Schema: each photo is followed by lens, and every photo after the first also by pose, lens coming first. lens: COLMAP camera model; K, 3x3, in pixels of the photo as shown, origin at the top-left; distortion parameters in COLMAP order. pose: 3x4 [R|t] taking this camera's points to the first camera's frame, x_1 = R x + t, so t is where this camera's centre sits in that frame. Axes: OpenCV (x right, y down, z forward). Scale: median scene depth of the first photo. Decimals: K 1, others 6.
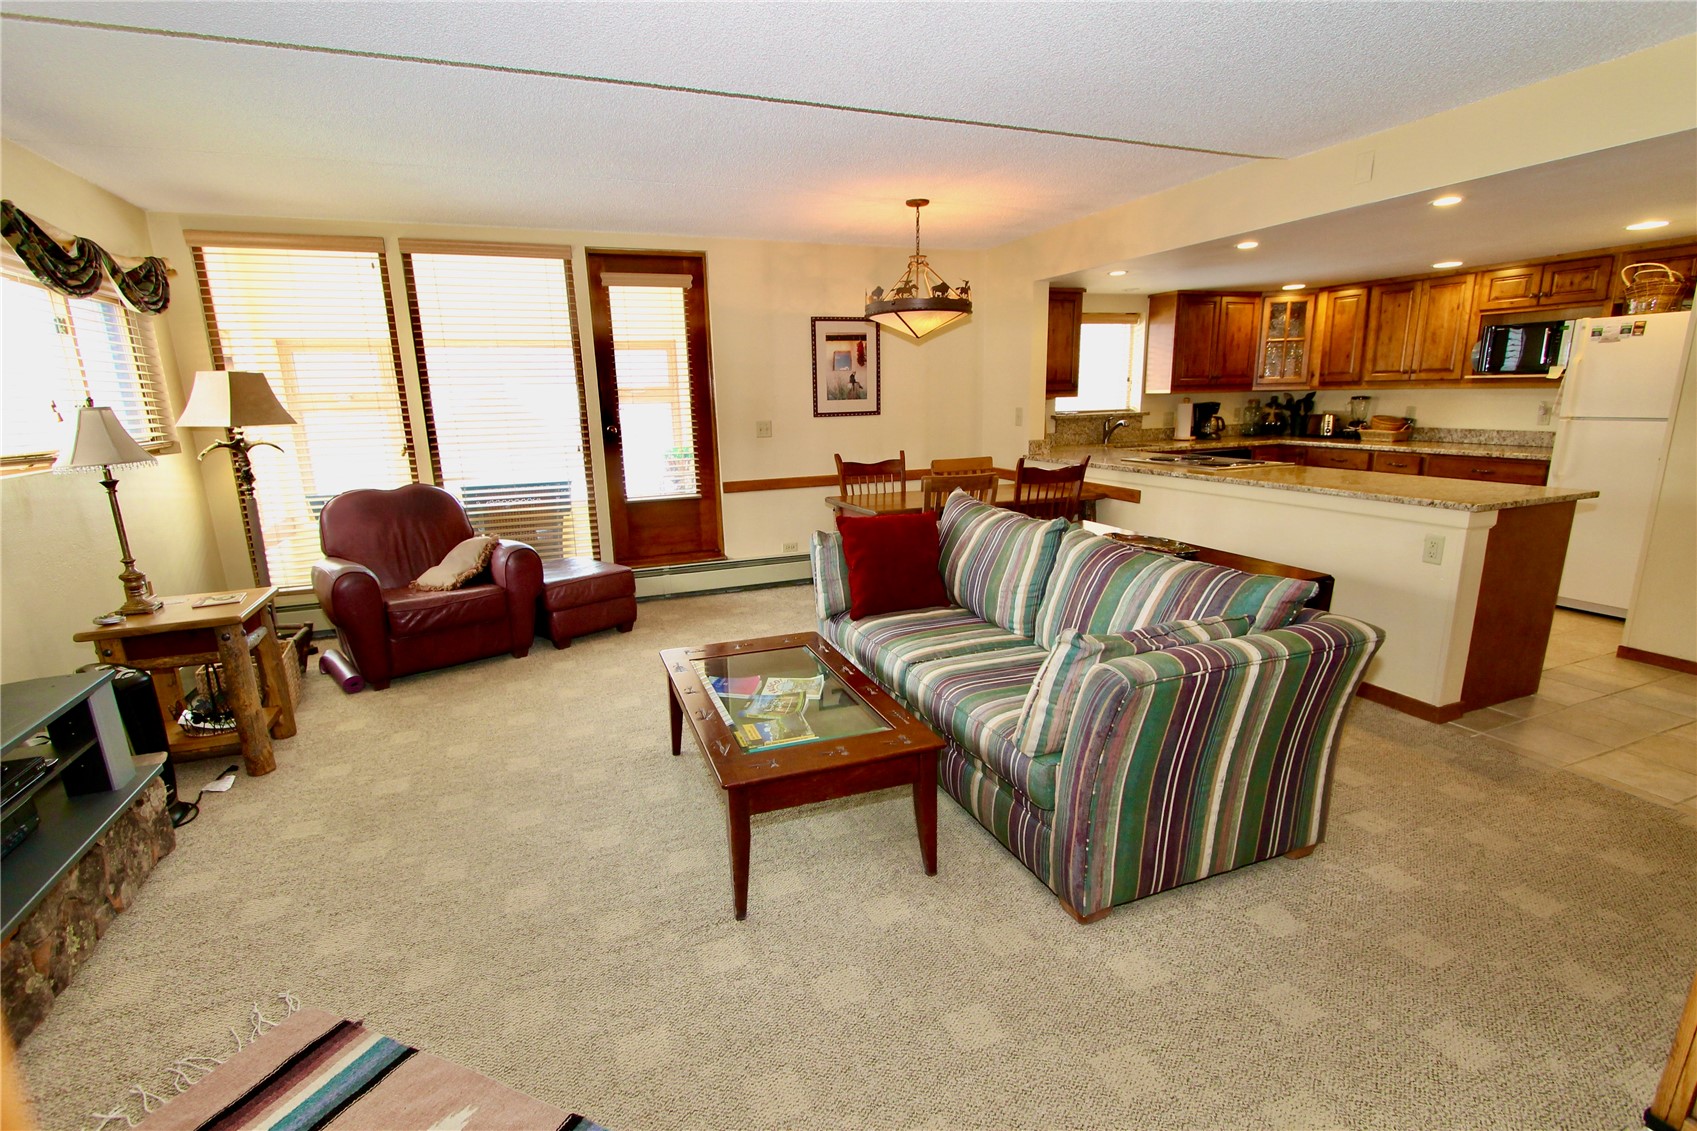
lens RADIAL K [[801.8, 0, 846.6], [0, 801.8, 578.5], [0, 0, 1]] dist [-0.005588, -0.000609]
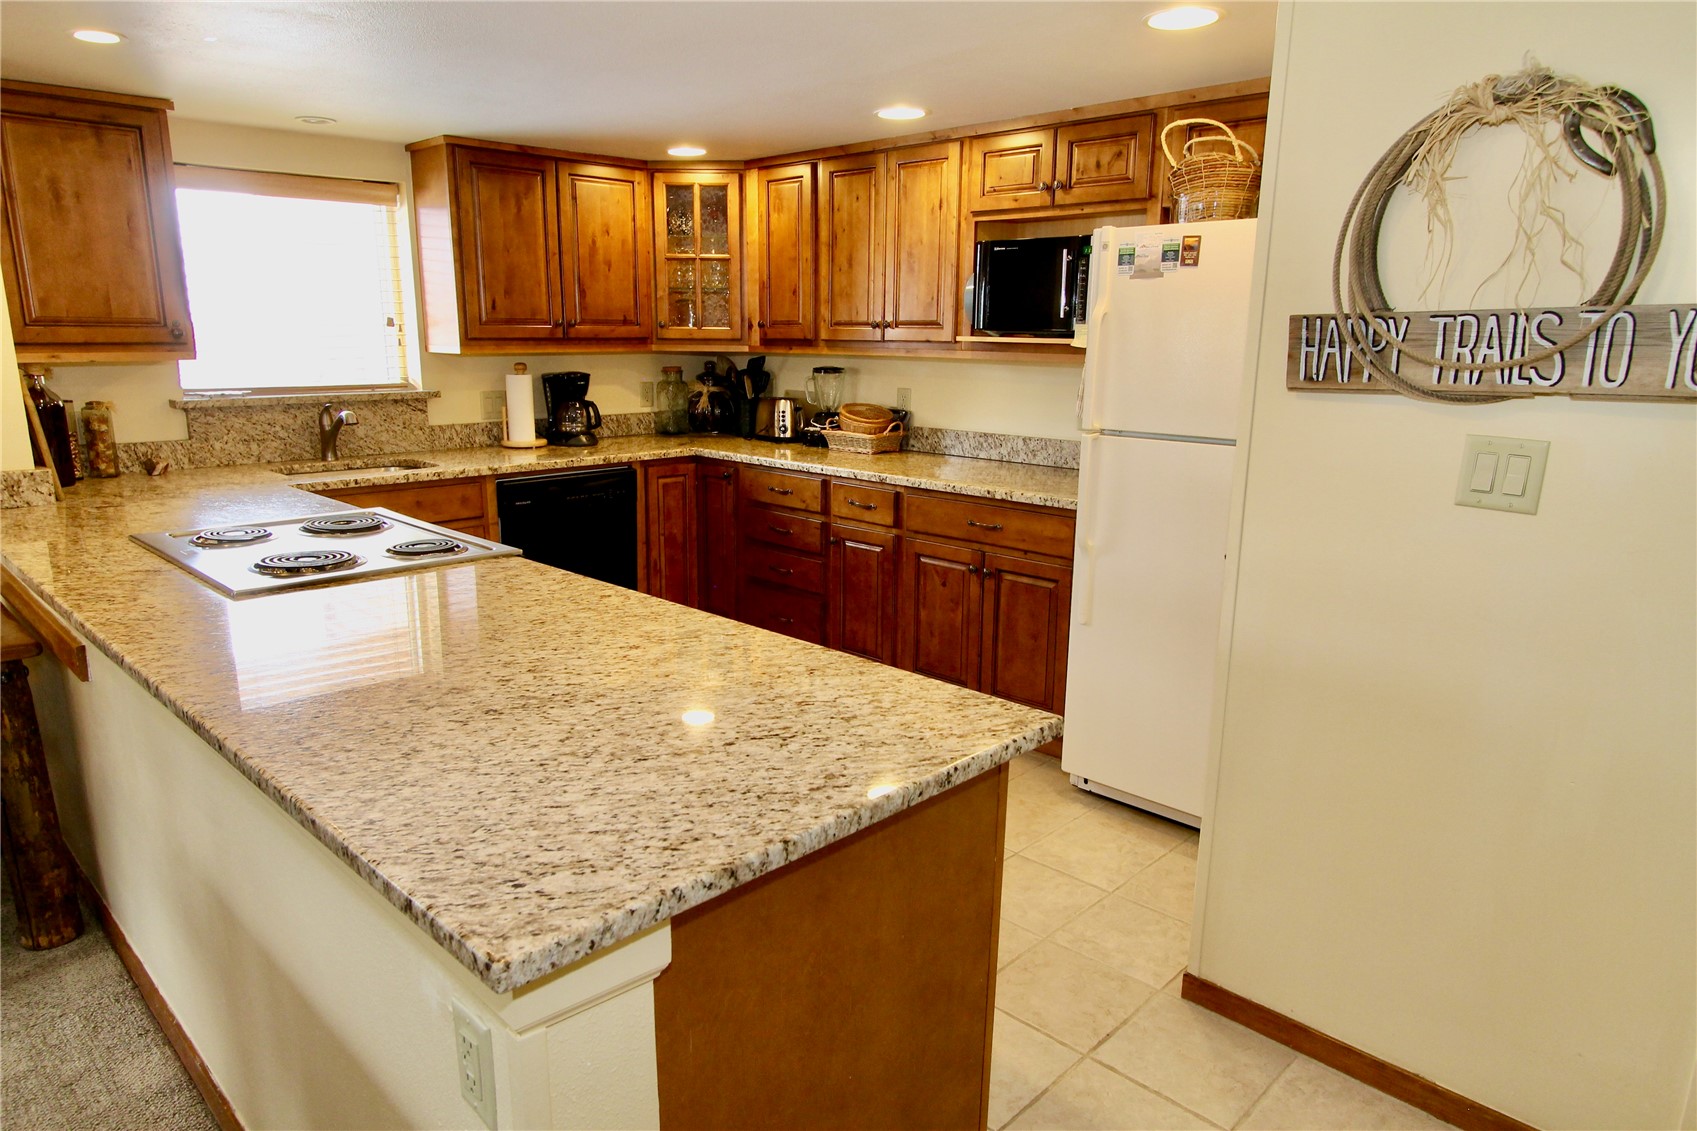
lens RADIAL K [[1071.3, 0, 848.5], [0, 1071.3, 565.5], [0, 0, 1]] dist [0.002603, 0.000843]
pose [[0.918591, -0.055232, 0.391331, 0.386817], [0.060861, 0.998144, -0.001985, -0.097051], [-0.390496, 0.025641, 0.920248, 0.350055]]
